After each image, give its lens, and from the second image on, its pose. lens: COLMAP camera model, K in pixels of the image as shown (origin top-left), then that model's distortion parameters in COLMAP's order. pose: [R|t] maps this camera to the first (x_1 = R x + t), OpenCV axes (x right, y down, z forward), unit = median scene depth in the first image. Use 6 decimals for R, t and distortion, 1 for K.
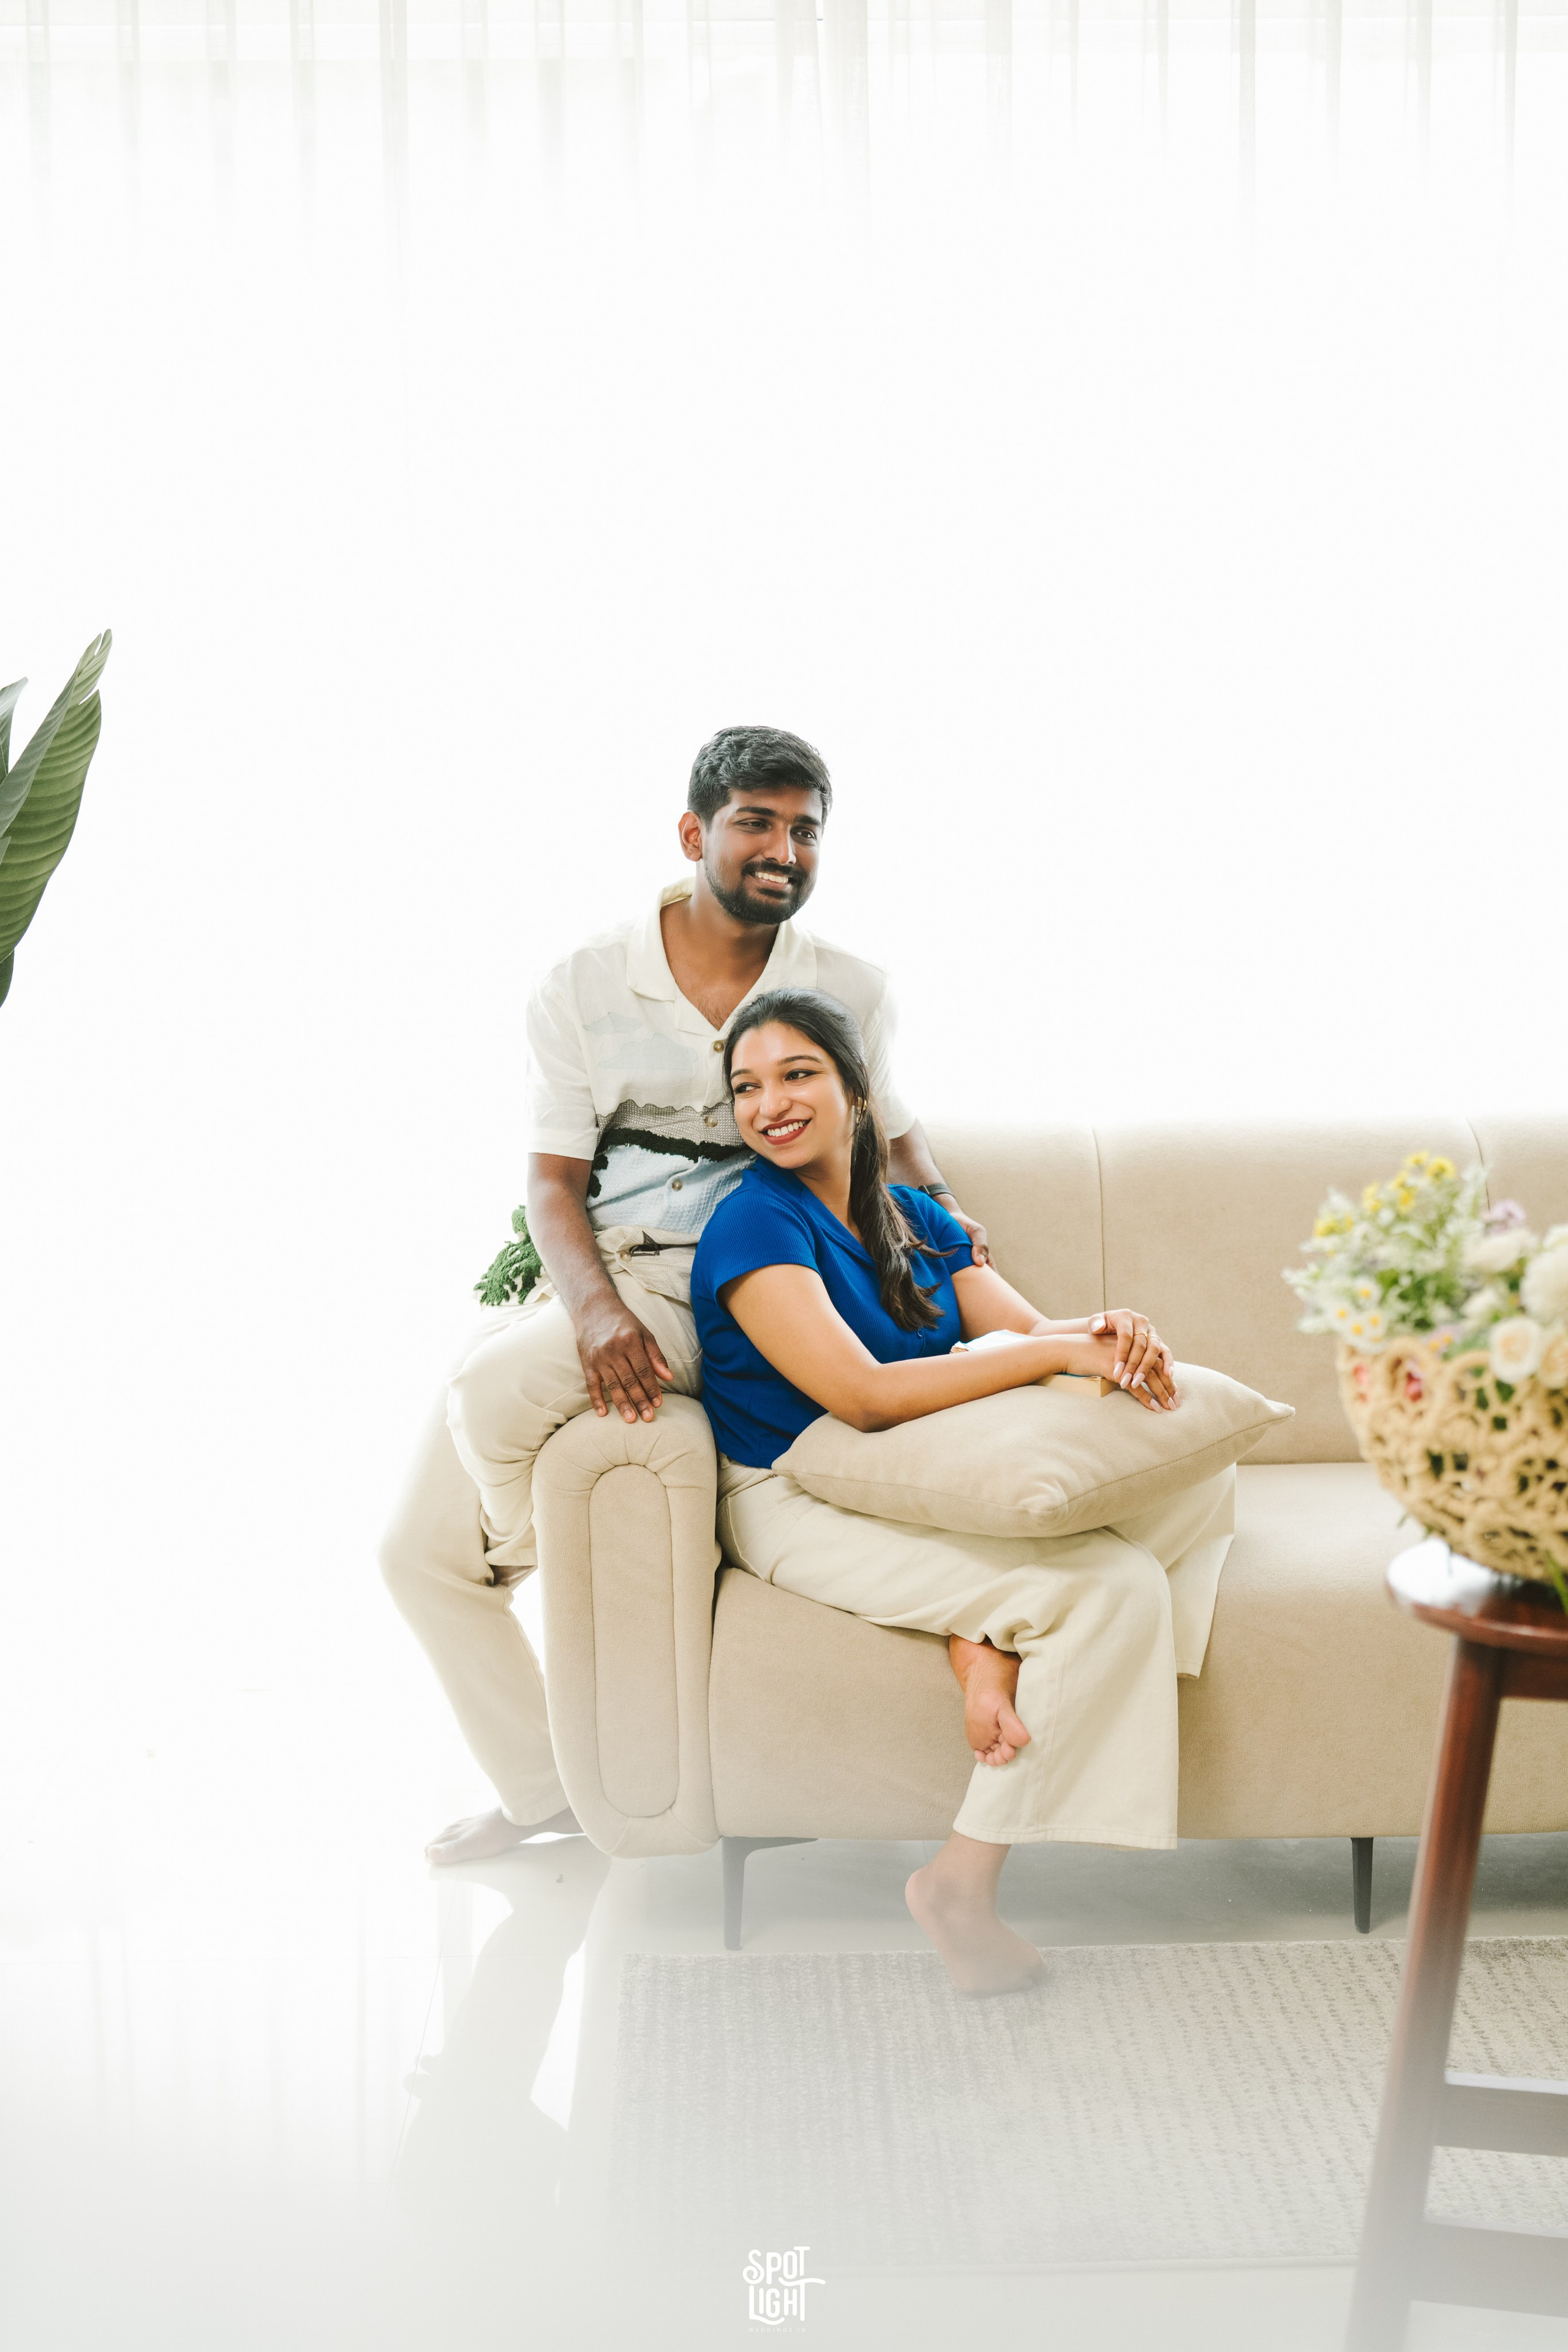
lens RADIAL K [[3358.7, 0, 830.8], [0, 3358.7, 1165.6], [0, 0, 1]] dist [0.006801, -0.055662]
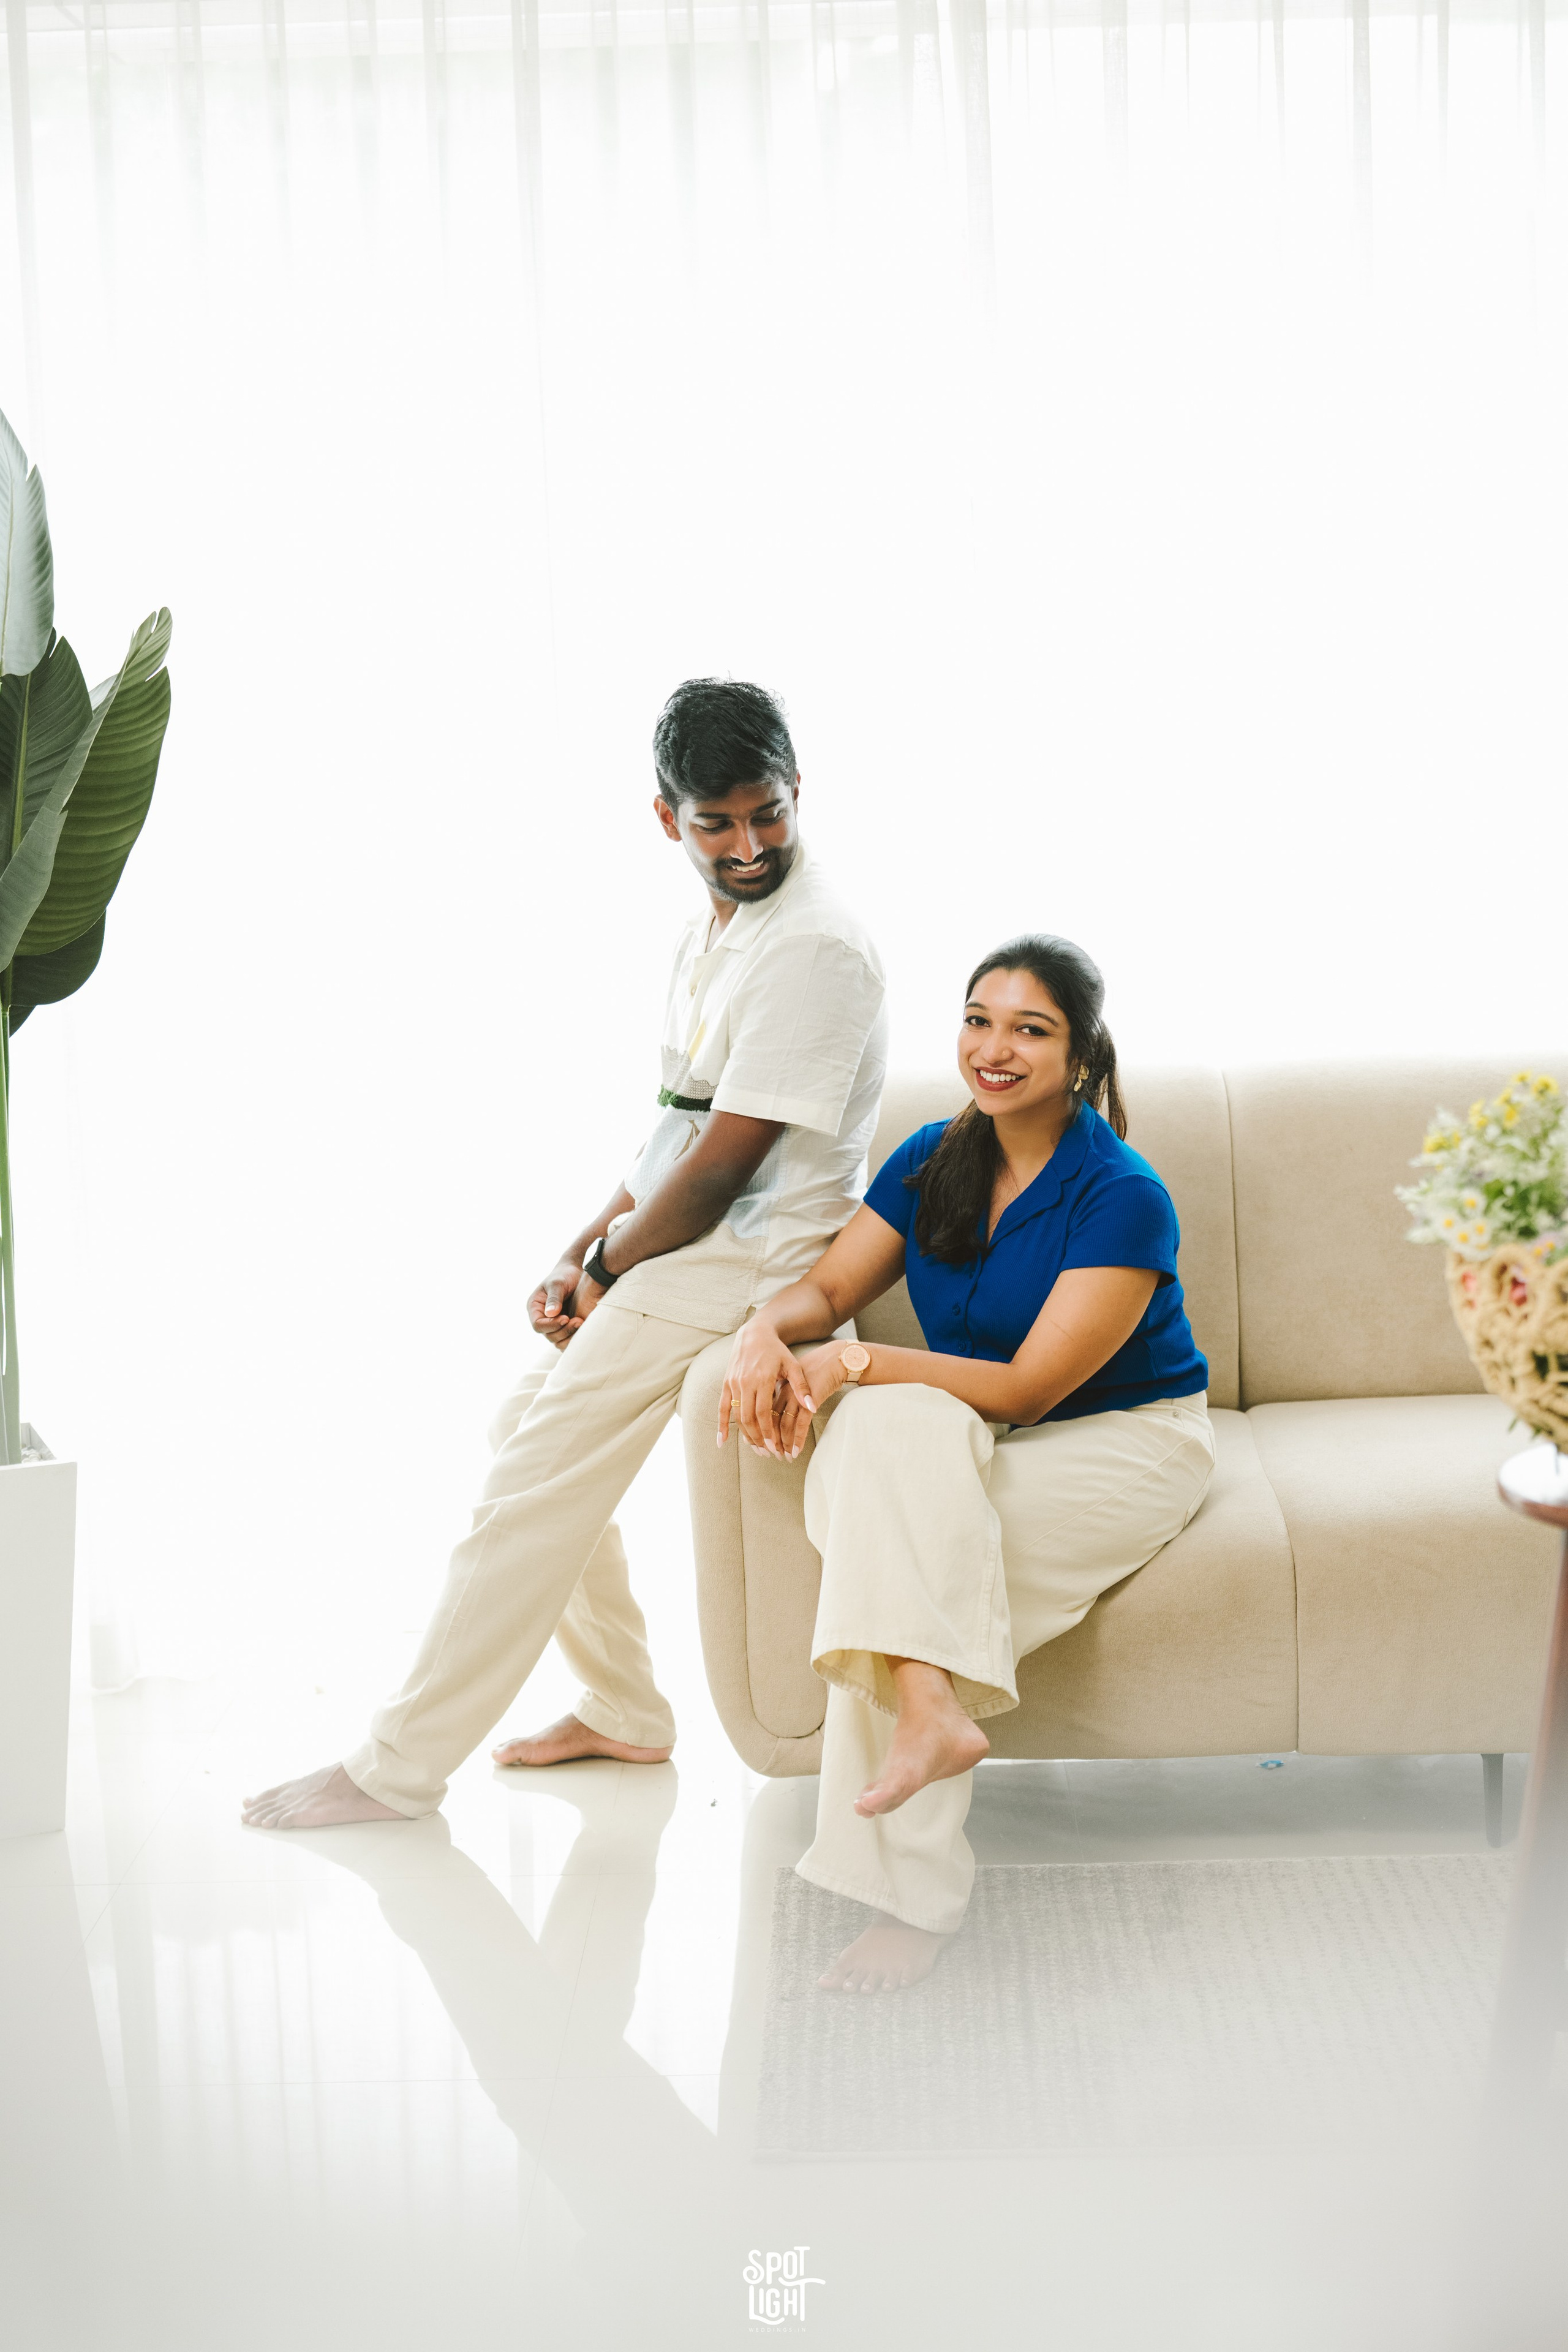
lens RADIAL K [[3377.8, 0, 784.0], [0, 3377.8, 1176.0], [0, 0, 1]] dist [-0.023543, 0.112245]
pose [[0.998213, -0.014894, -0.057865, 0.006033], [0.015372, 0.999851, 0.007825, 0.016954], [0.057740, -0.008701, 0.998294, -0.058527]]
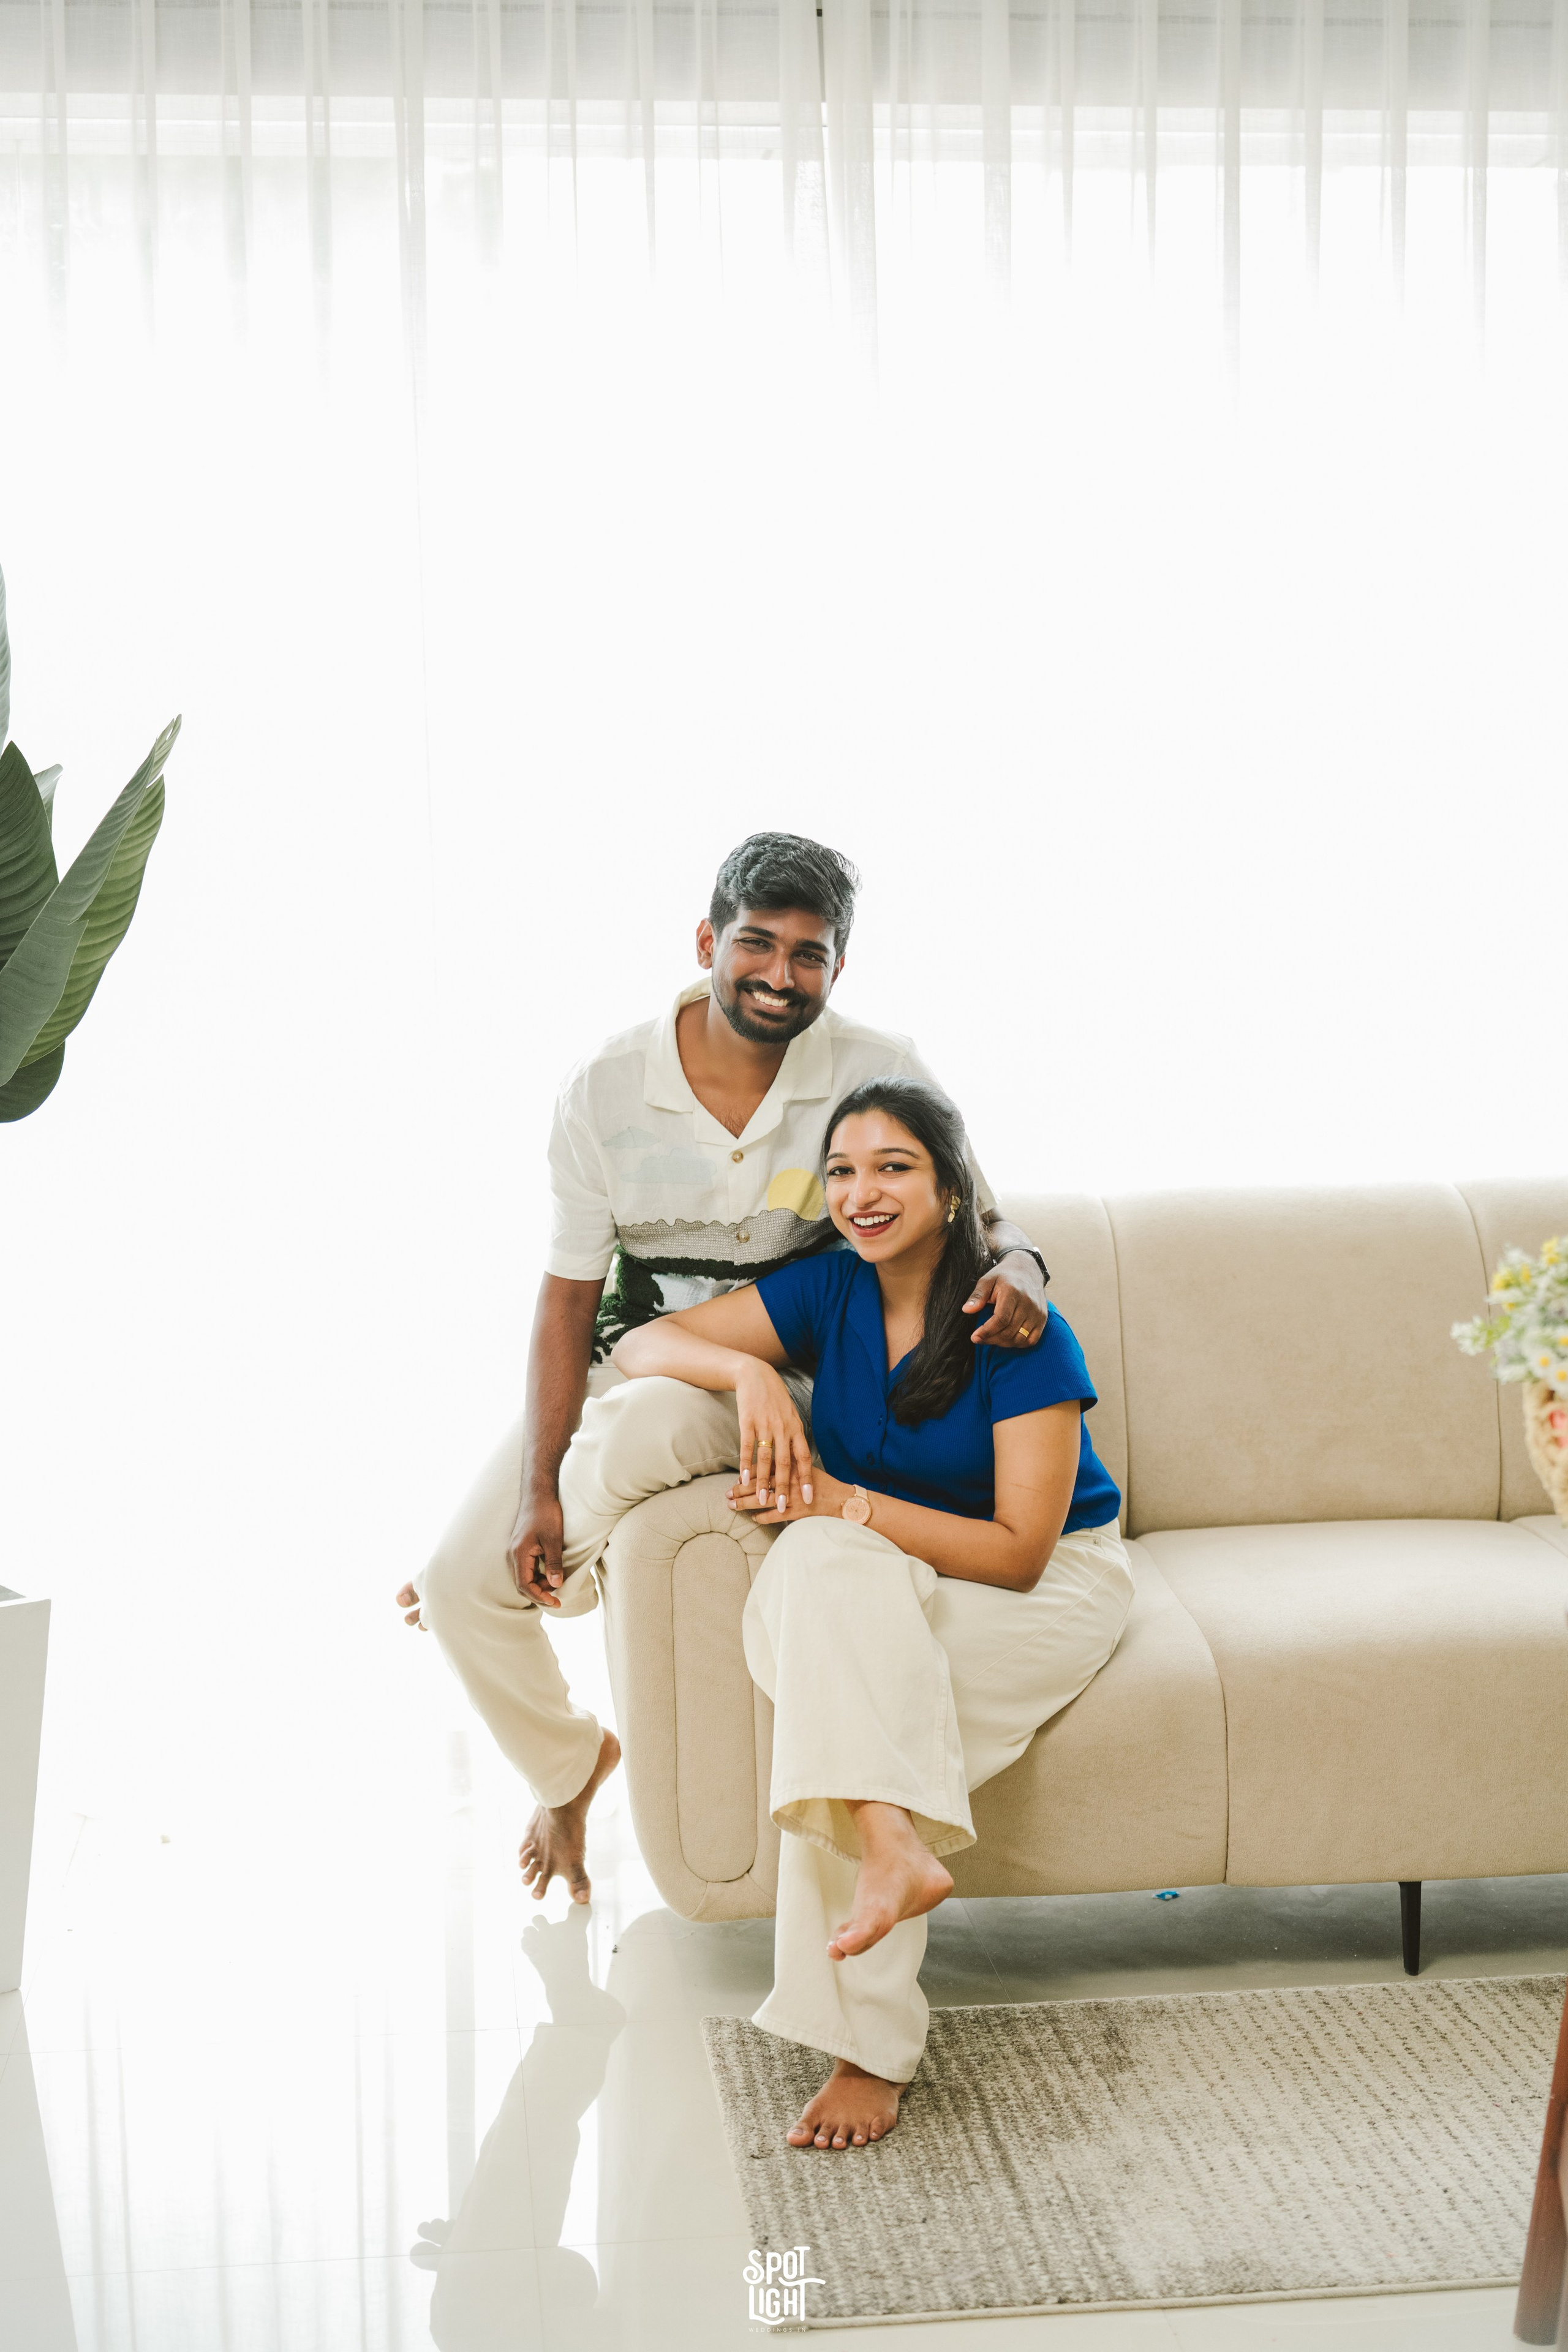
lens RADIAL K [[3358.7, 0, 830.8], [0, 3358.7, 1165.6], [0, 0, 1]] dist [0.006801, -0.055662]
pose [[0.996470, -0.011124, 0.083205, -0.147242], [0.013372, 0.999559, -0.026511, 0.007362], [-0.082873, 0.027530, 0.996180, -0.027081]]
